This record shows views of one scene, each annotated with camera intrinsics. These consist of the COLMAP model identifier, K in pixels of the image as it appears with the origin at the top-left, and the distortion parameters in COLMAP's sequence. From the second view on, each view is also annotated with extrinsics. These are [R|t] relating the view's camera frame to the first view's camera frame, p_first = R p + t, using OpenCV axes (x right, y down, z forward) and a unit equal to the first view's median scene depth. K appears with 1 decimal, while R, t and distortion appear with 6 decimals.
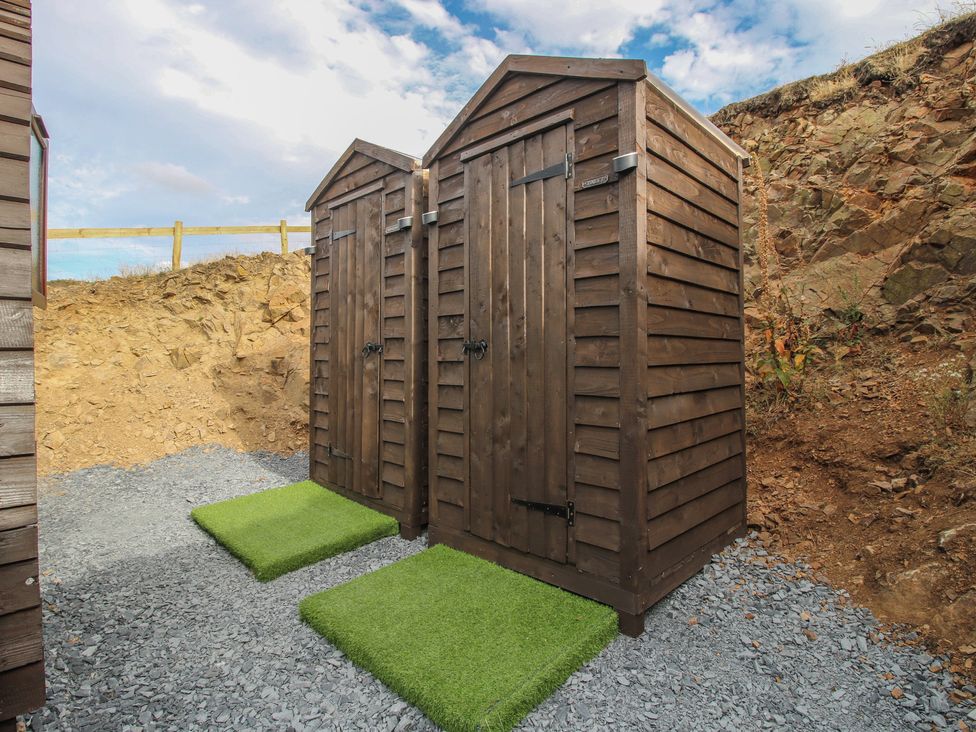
lens RADIAL K [[506.9, 0, 478.0], [0, 506.9, 361.1], [0, 0, 1]] dist [0.002687, -0.013524]
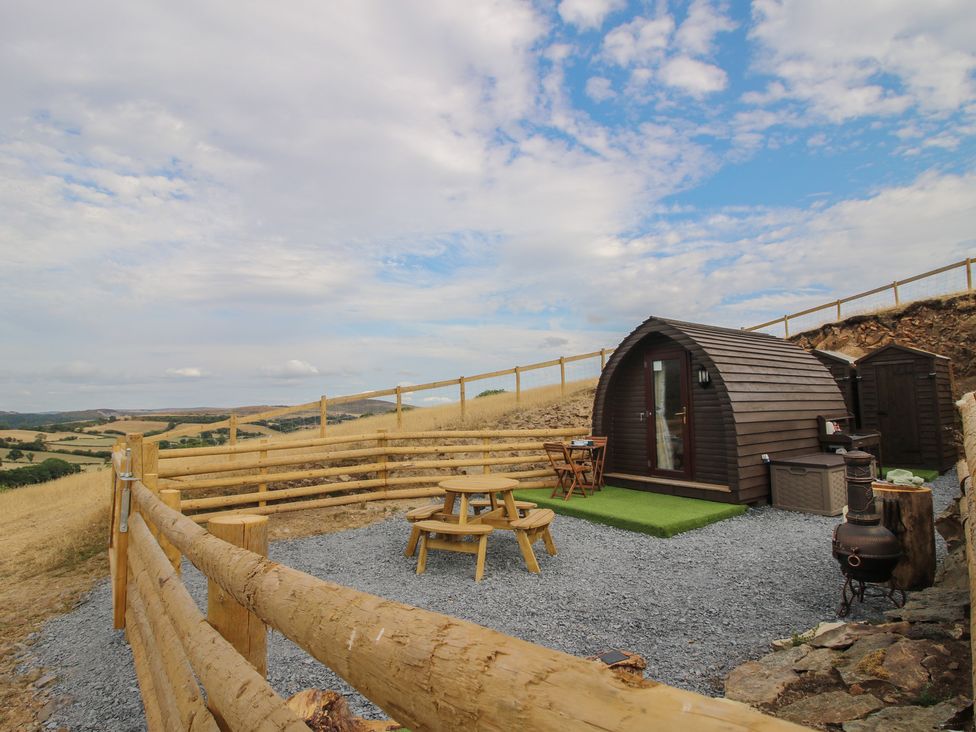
lens RADIAL K [[539.4, 0, 488.0], [0, 539.4, 366.0], [0, 0, 1]] dist [-0.004591, -0.001975]
pose [[0.994924, -0.026274, -0.097143, -2.163445], [0.016939, 0.995266, -0.095703, -0.038610], [0.099197, 0.093571, 0.990659, -2.842633]]
